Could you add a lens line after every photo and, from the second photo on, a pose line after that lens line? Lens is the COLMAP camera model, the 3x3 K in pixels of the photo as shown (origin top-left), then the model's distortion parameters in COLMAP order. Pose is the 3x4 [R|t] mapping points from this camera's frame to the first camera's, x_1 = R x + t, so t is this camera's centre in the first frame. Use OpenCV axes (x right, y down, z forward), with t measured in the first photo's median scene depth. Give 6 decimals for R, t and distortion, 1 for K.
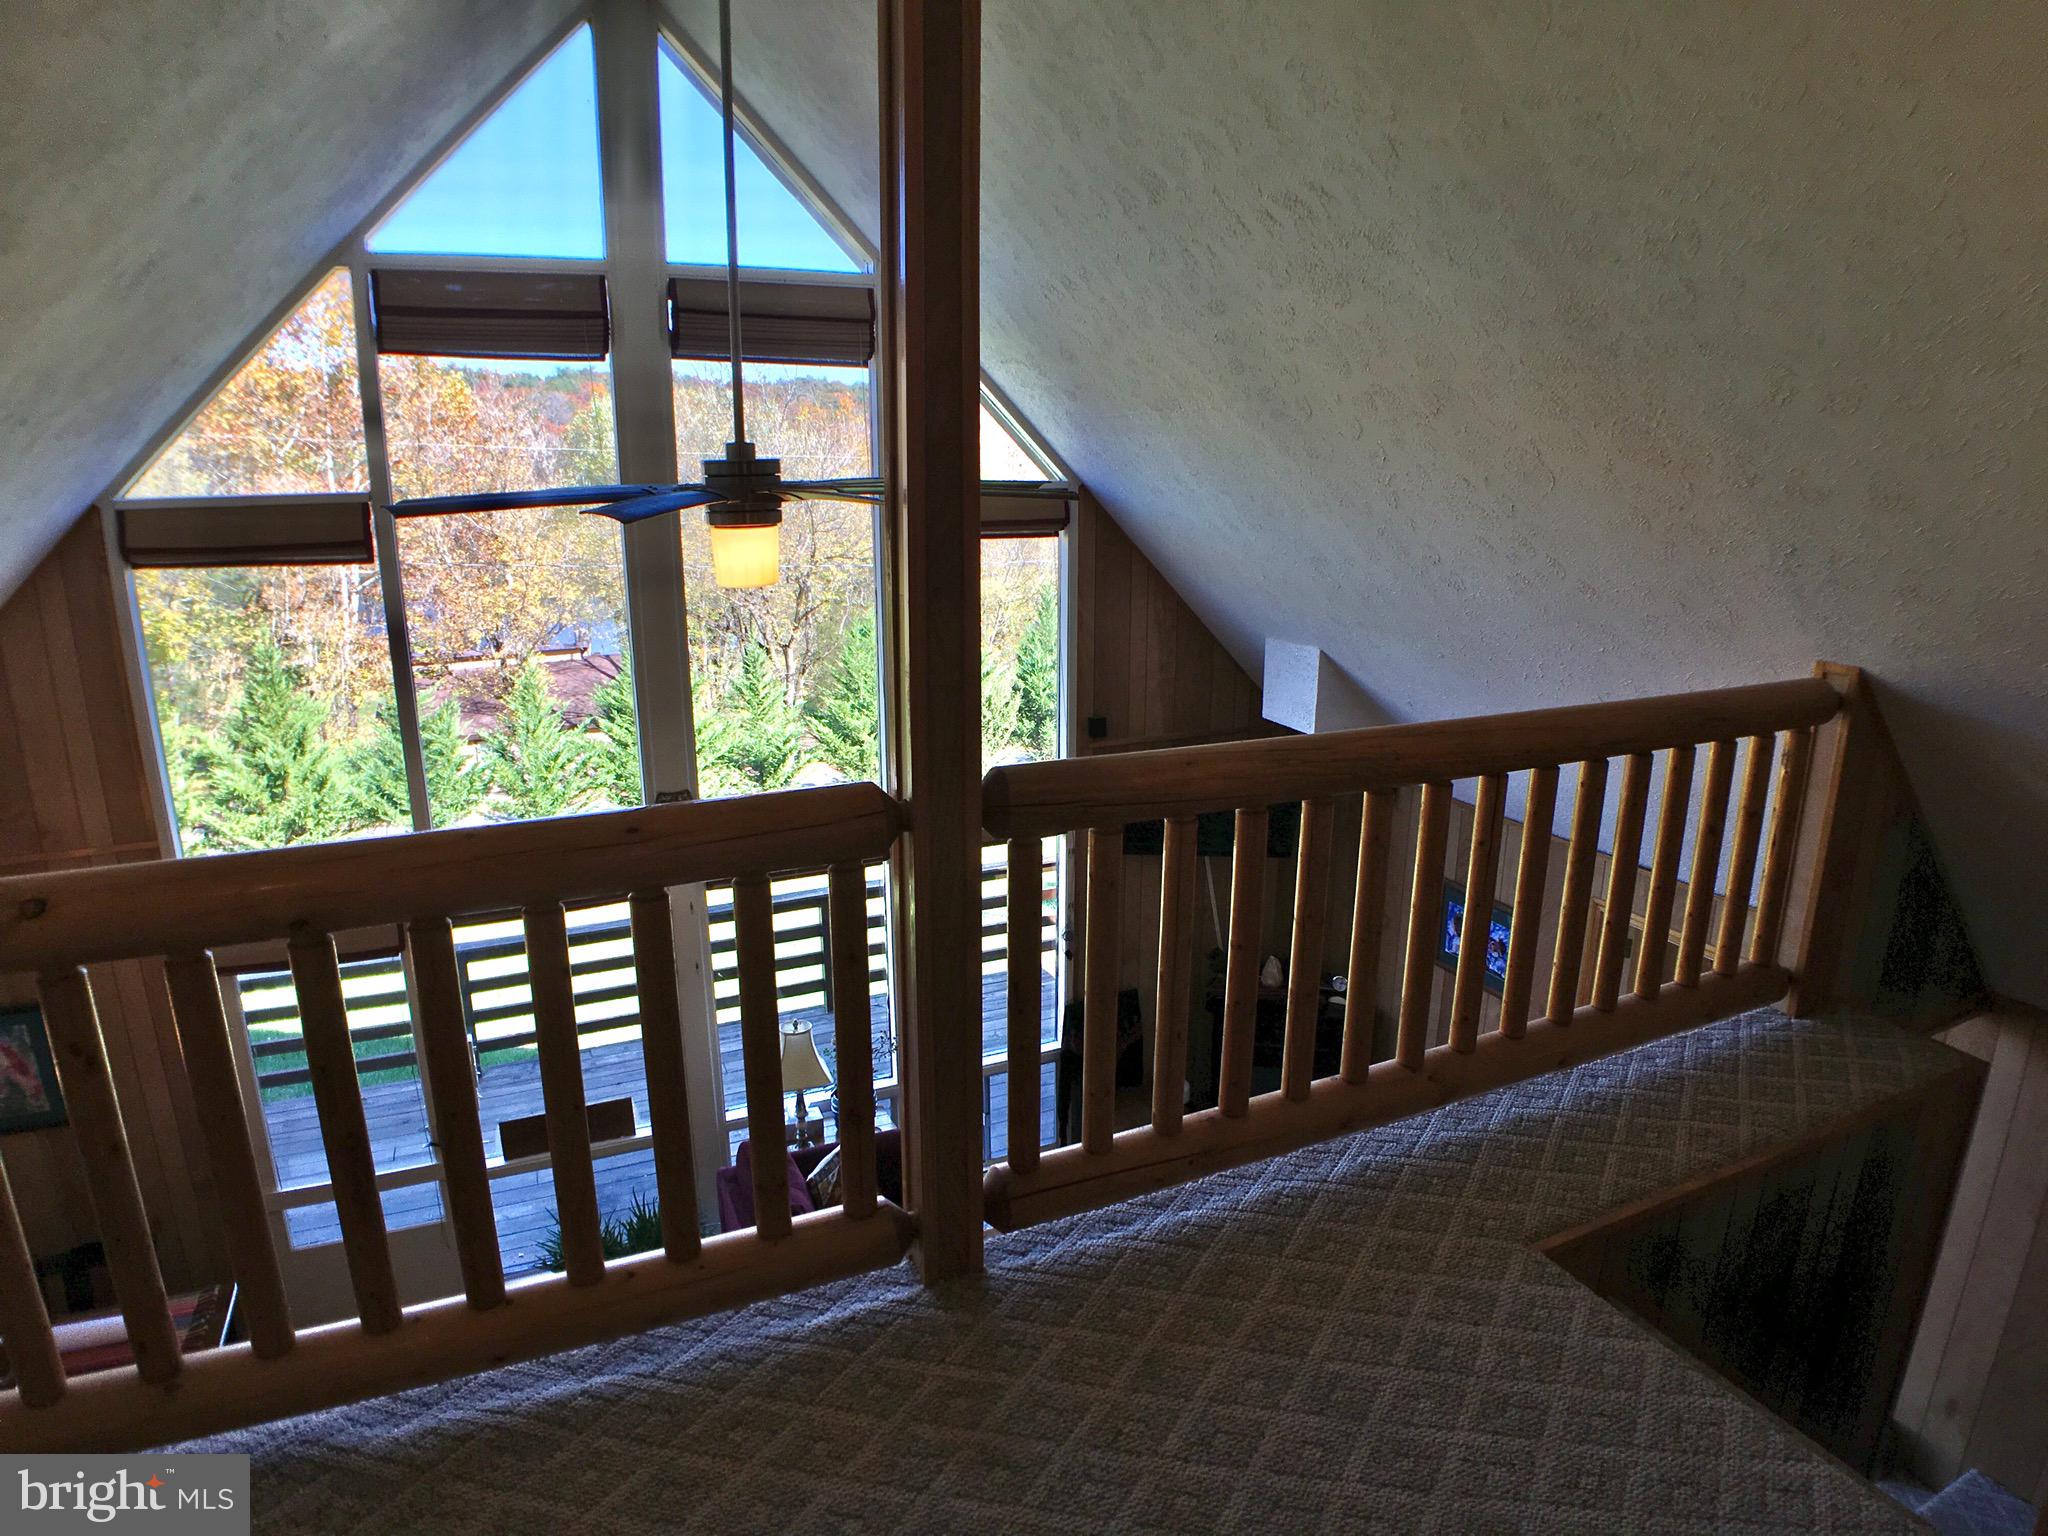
lens RADIAL K [[1194.6, 0, 1038.2], [0, 1194.6, 759.7], [0, 0, 1]] dist [-0.087713, 0.009475]
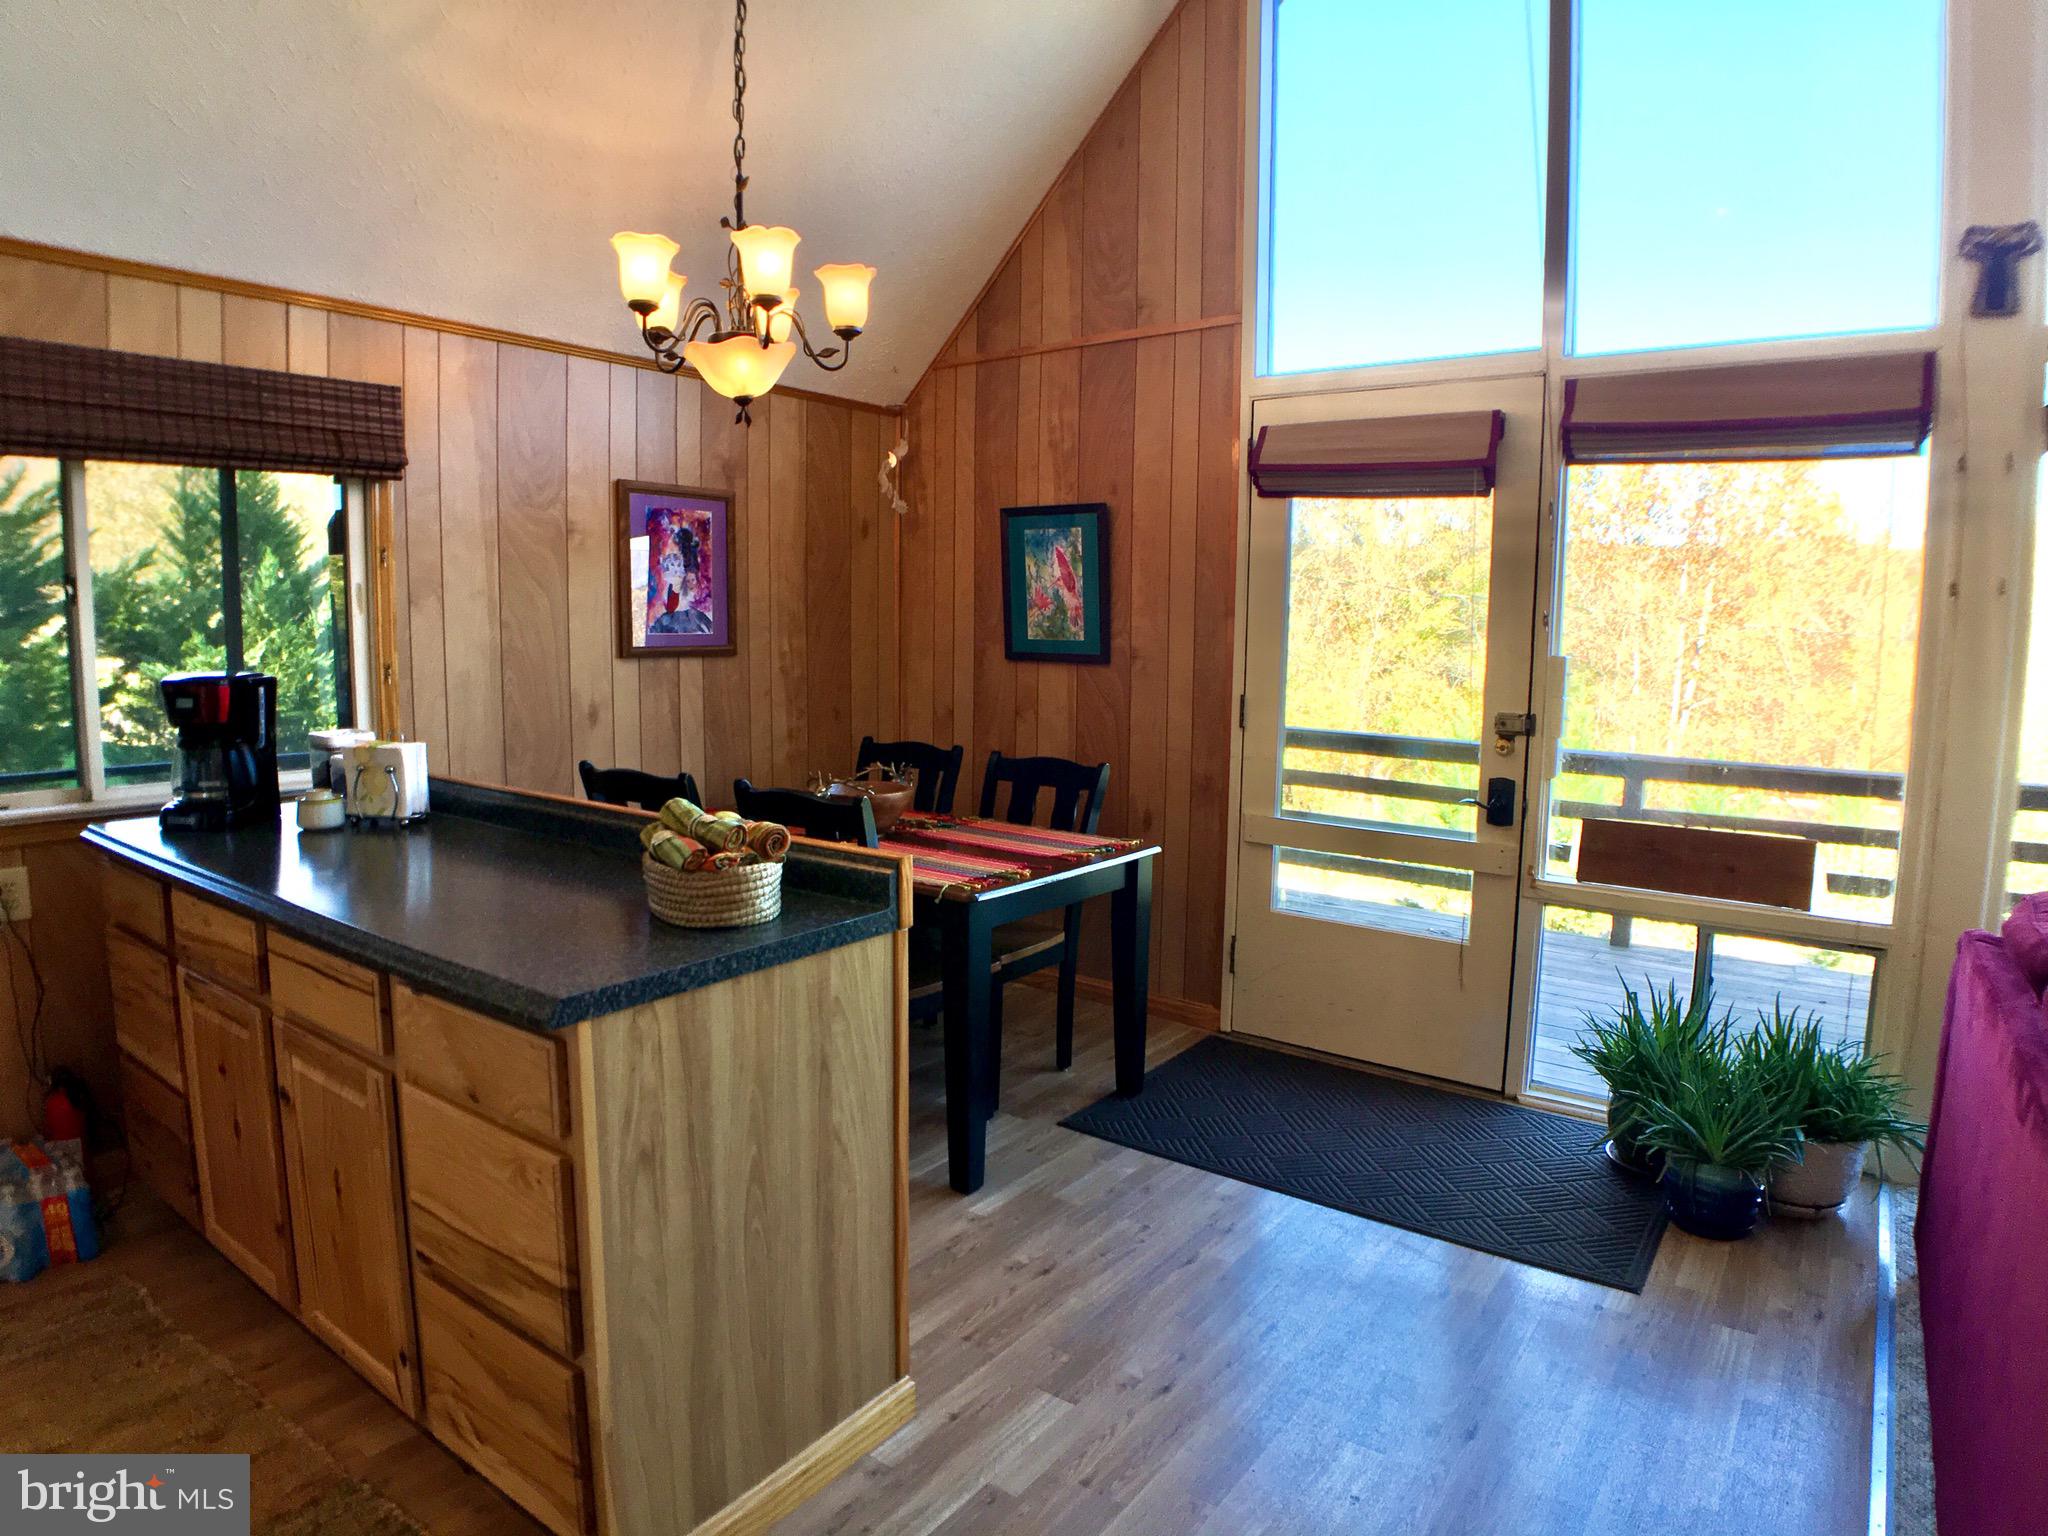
lens RADIAL K [[1194.6, 0, 1032.9], [0, 1194.6, 747.5], [0, 0, 1]] dist [-0.087713, 0.009475]
pose [[0.491171, 0.100479, -0.865249, -0.084400], [-0.234269, 0.971964, -0.020115, 0.448796], [0.838969, 0.212581, 0.500939, 0.535633]]
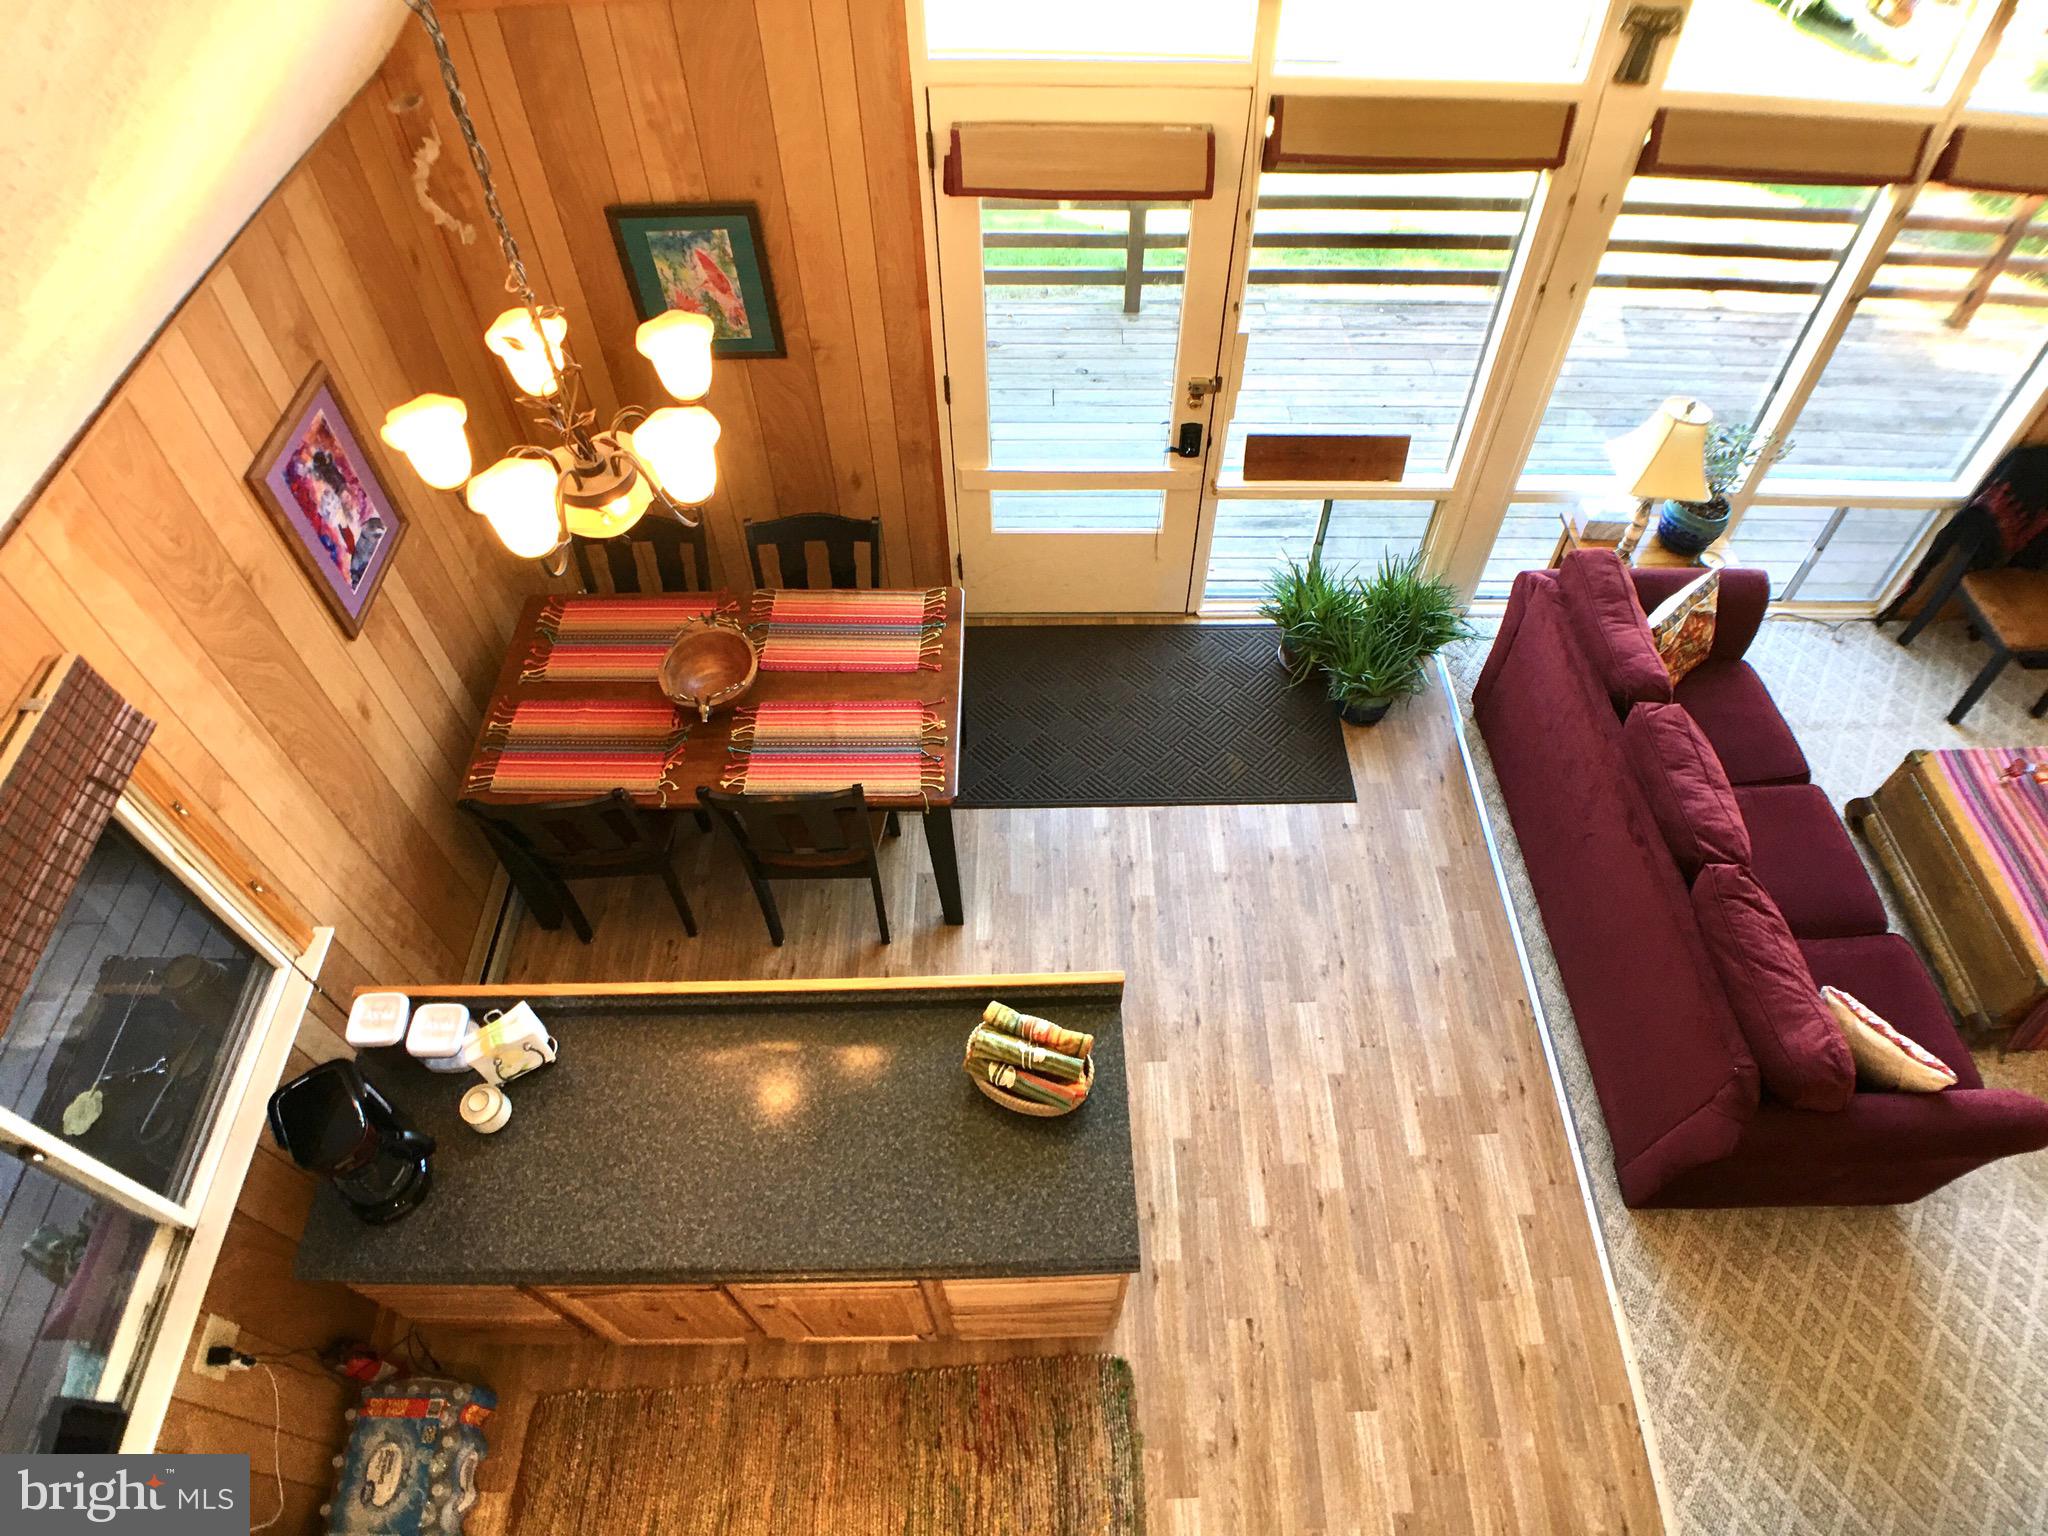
lens RADIAL K [[1194.6, 0, 1037.8], [0, 1194.6, 750.1], [0, 0, 1]] dist [-0.087713, 0.009475]
pose [[0.915381, 0.317012, -0.248157, -0.409552], [-0.099359, 0.775227, 0.623819, -0.008364], [0.390136, -0.546375, 0.741126, 0.294672]]
